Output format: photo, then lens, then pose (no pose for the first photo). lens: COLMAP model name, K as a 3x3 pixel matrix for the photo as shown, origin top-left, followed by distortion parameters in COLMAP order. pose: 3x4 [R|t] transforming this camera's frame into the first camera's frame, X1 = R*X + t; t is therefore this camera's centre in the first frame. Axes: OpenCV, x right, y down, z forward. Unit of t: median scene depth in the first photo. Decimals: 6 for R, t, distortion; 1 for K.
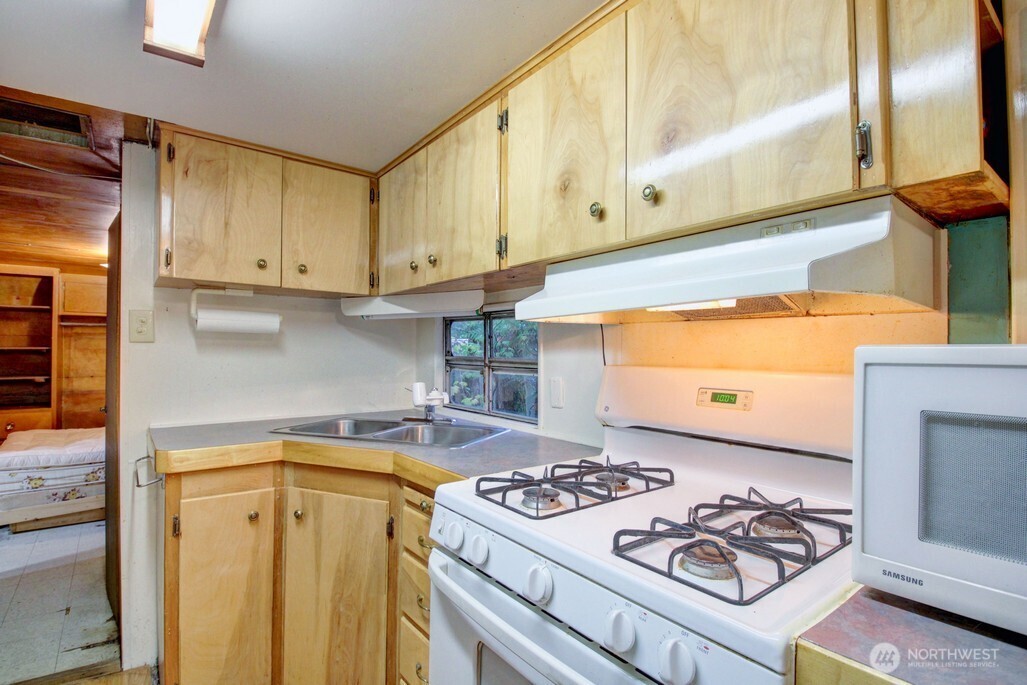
lens RADIAL K [[504.1, 0, 511.6], [0, 504.1, 344.7], [0, 0, 1]] dist [0.004033, -0.007538]
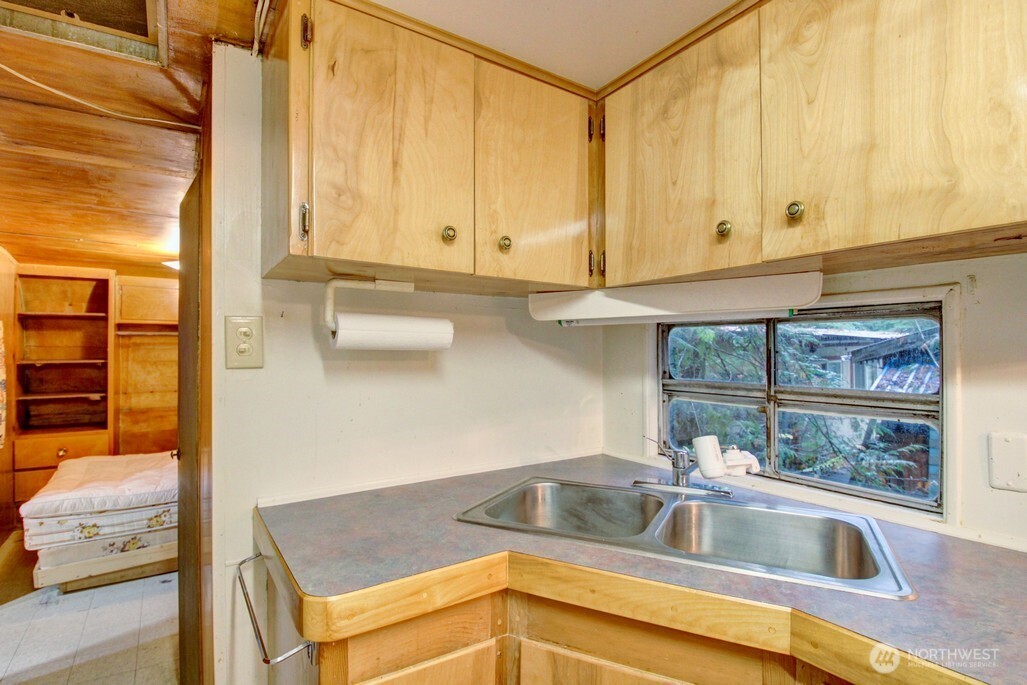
lens RADIAL K [[504.1, 0, 518.8], [0, 504.1, 344.2], [0, 0, 1]] dist [0.004033, -0.007538]
pose [[0.998295, -0.010120, -0.057494, -0.334851], [0.009921, 0.999944, -0.003738, -0.026749], [0.057528, 0.003162, 0.998339, 0.372128]]
